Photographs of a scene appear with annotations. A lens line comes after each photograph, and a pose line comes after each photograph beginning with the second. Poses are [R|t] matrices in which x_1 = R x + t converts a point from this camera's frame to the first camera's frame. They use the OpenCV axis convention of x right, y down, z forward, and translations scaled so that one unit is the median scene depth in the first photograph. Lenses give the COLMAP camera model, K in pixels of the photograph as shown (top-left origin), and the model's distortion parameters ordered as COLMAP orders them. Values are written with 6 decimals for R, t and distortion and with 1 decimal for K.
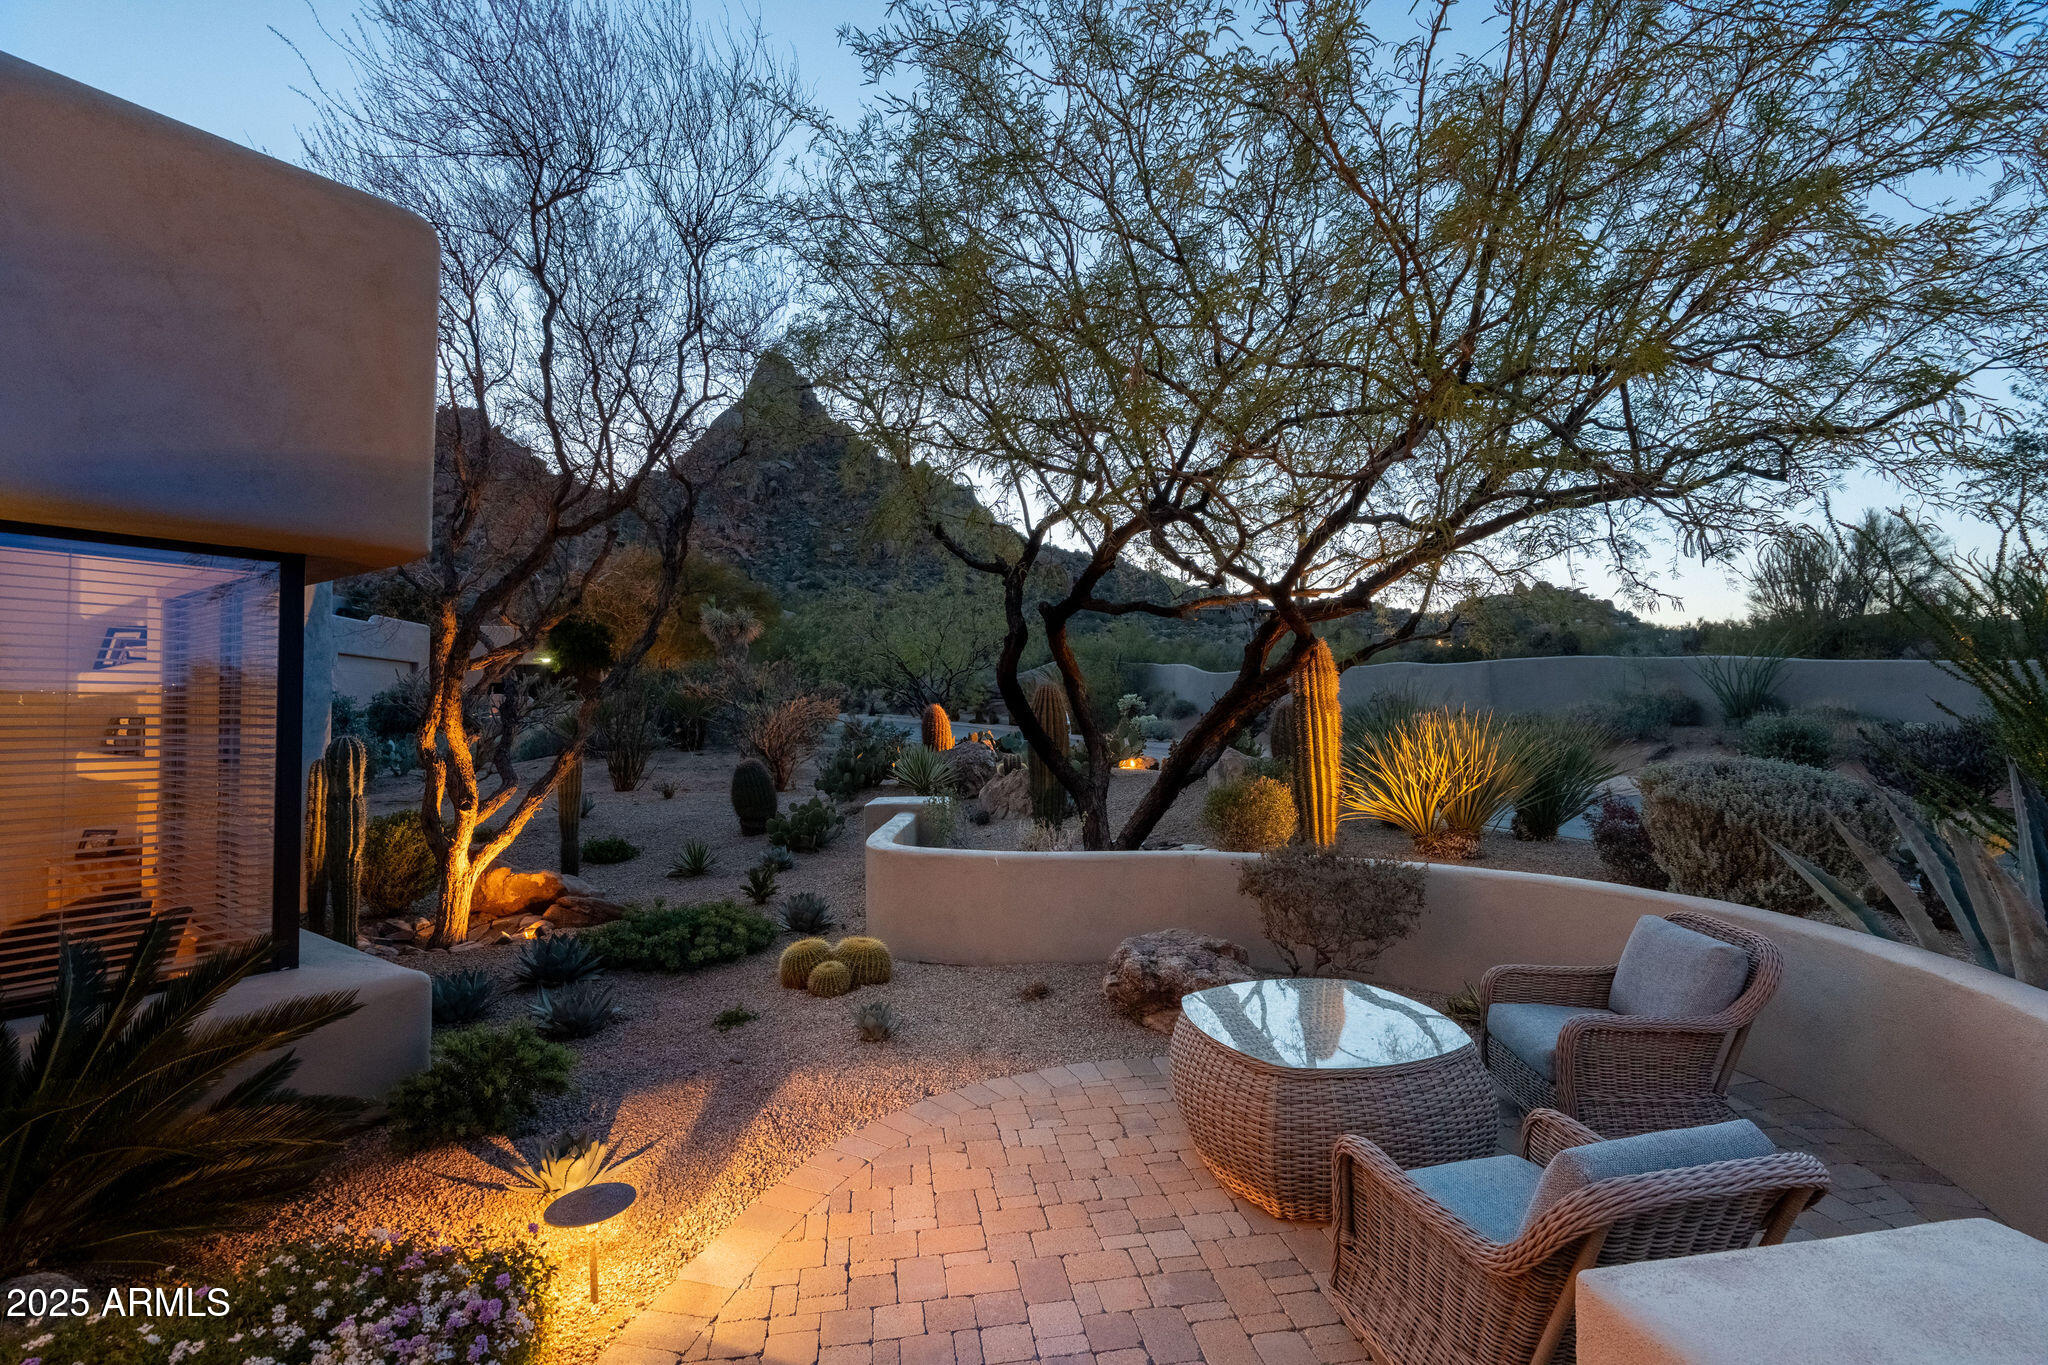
lens RADIAL K [[909.7, 0, 1024.0], [0, 909.7, 682.5], [0, 0, 1]] dist [0.000603, -0.000390]
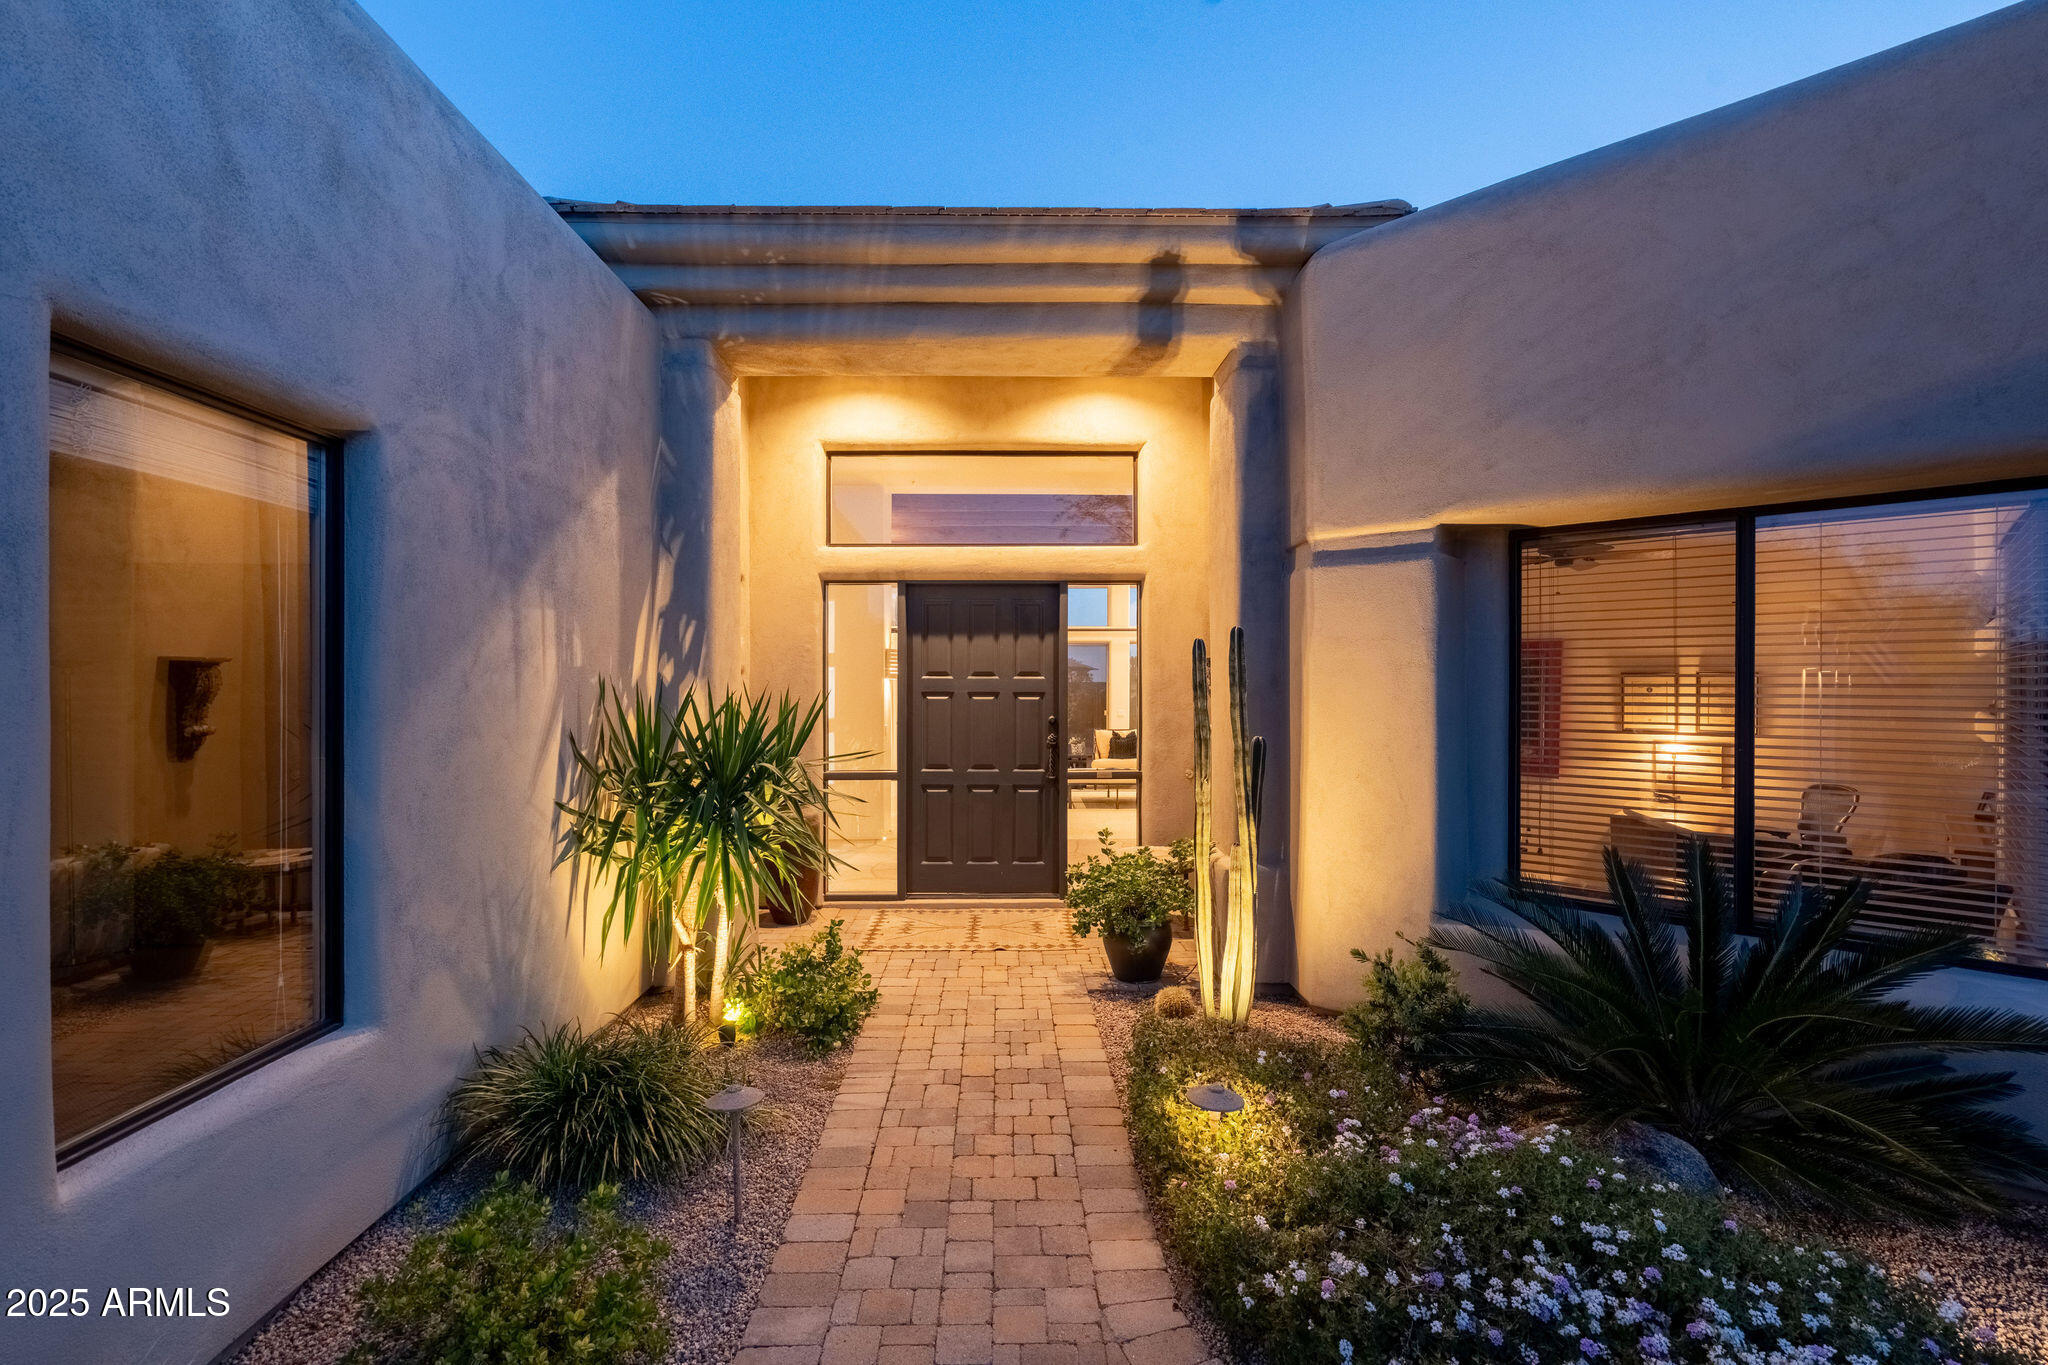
lens RADIAL K [[909.7, 0, 1024.0], [0, 909.7, 682.5], [0, 0, 1]] dist [0.000603, -0.000390]
pose [[-0.160279, 0.008280, -0.987037, 0.212523], [0.036248, 0.999340, 0.002497, 0.011421], [0.986406, -0.035378, -0.160473, 0.316146]]
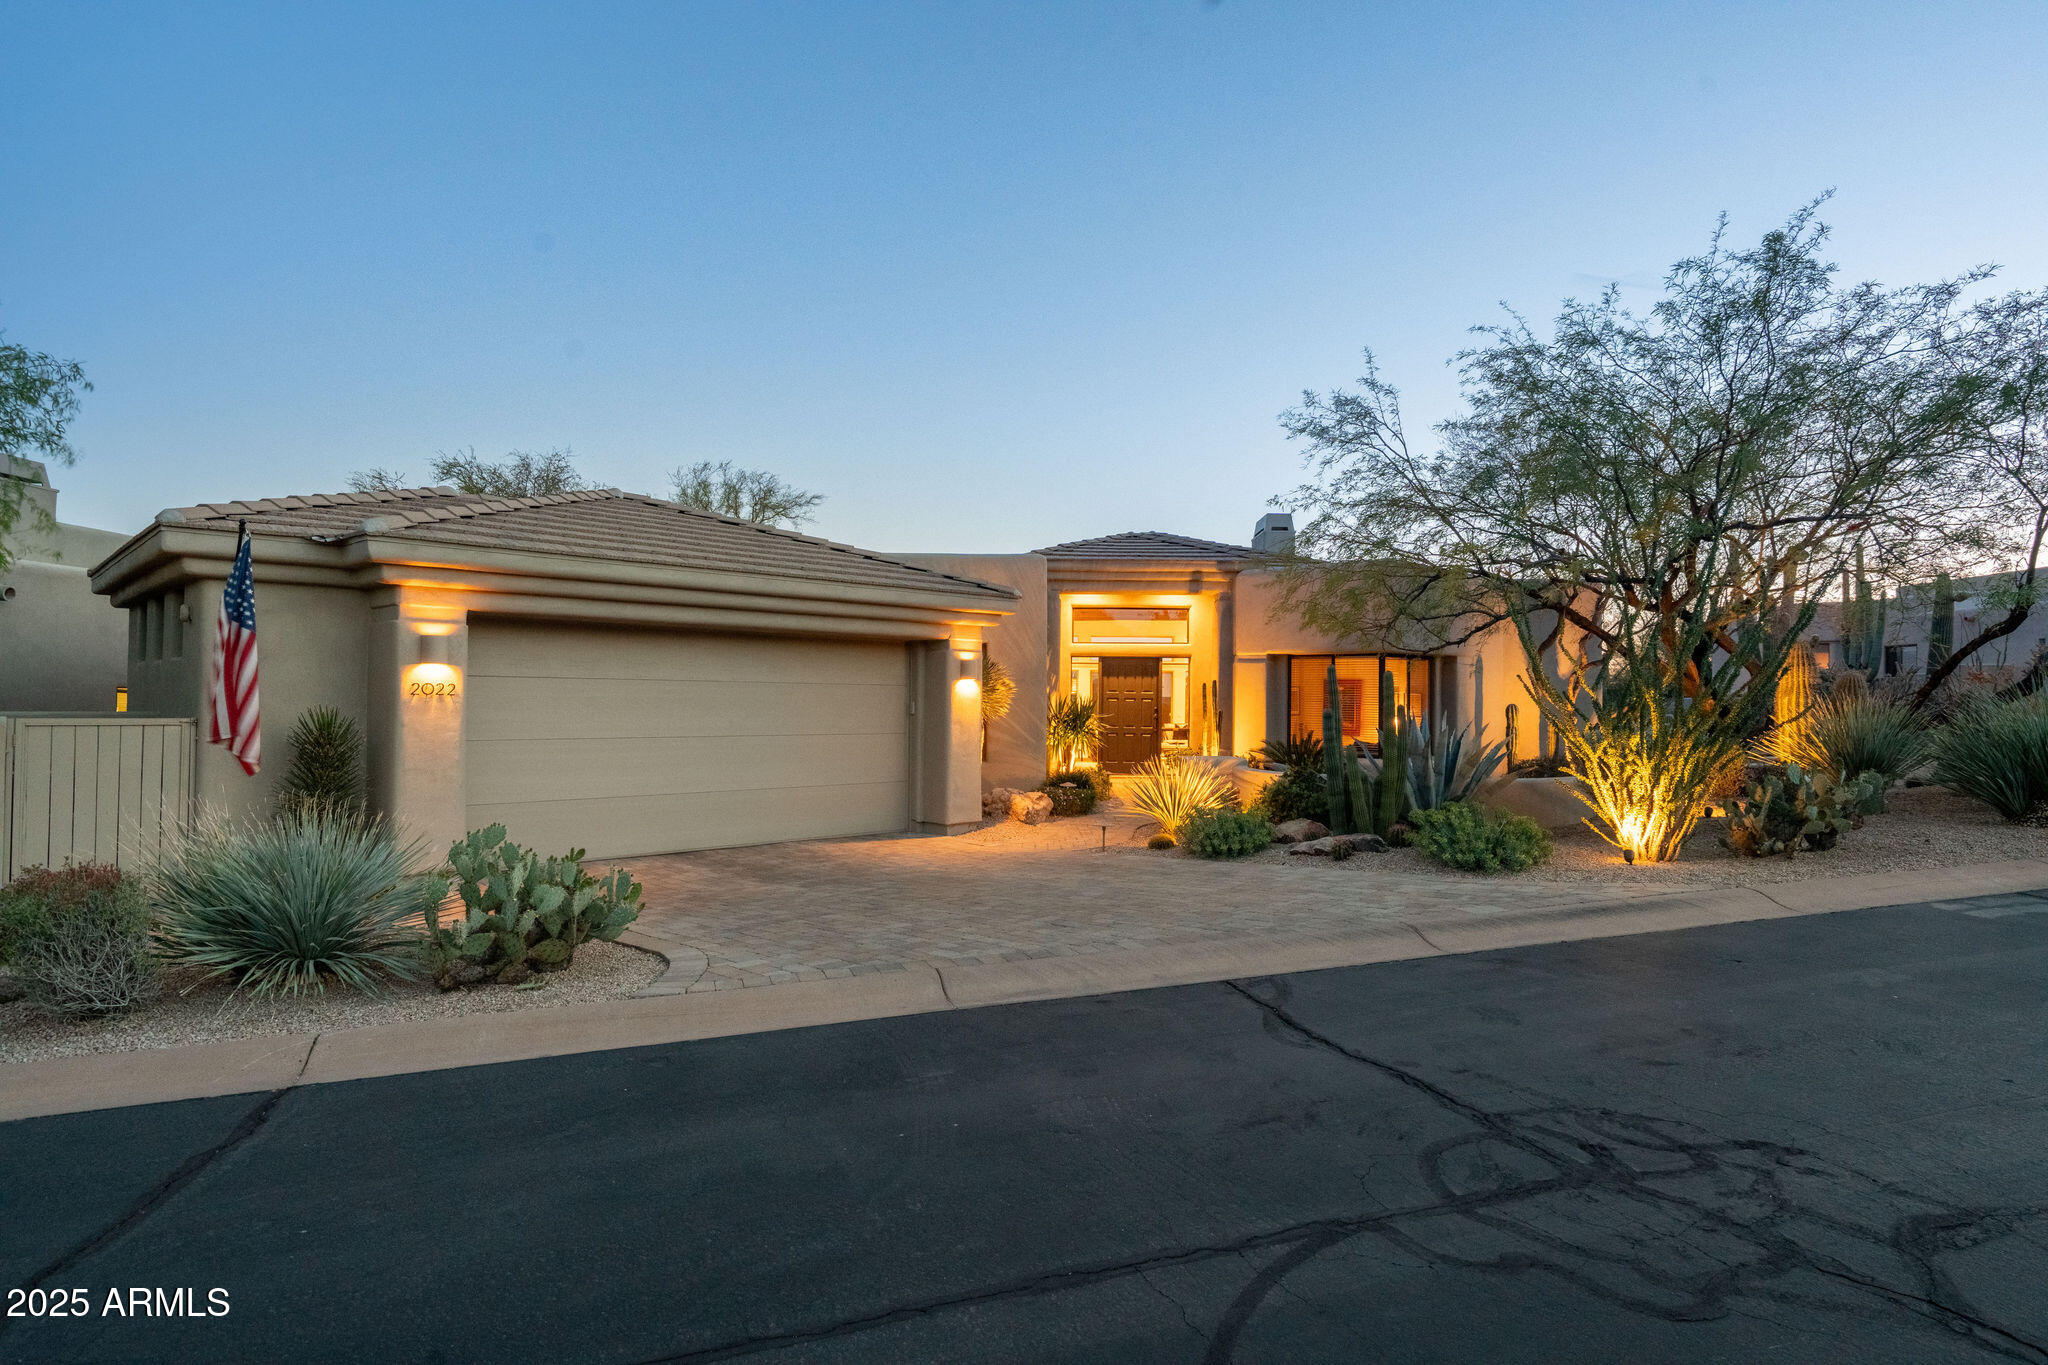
lens RADIAL K [[1088.3, 0, 1024.0], [0, 1088.3, 682.5], [0, 0, 1]] dist [-0.000643, -0.000018]
pose [[-0.190701, -0.005865, -0.981631, 7.660323], [0.026240, 0.999594, -0.011070, -0.011756], [0.981297, -0.027869, -0.190470, 0.649067]]
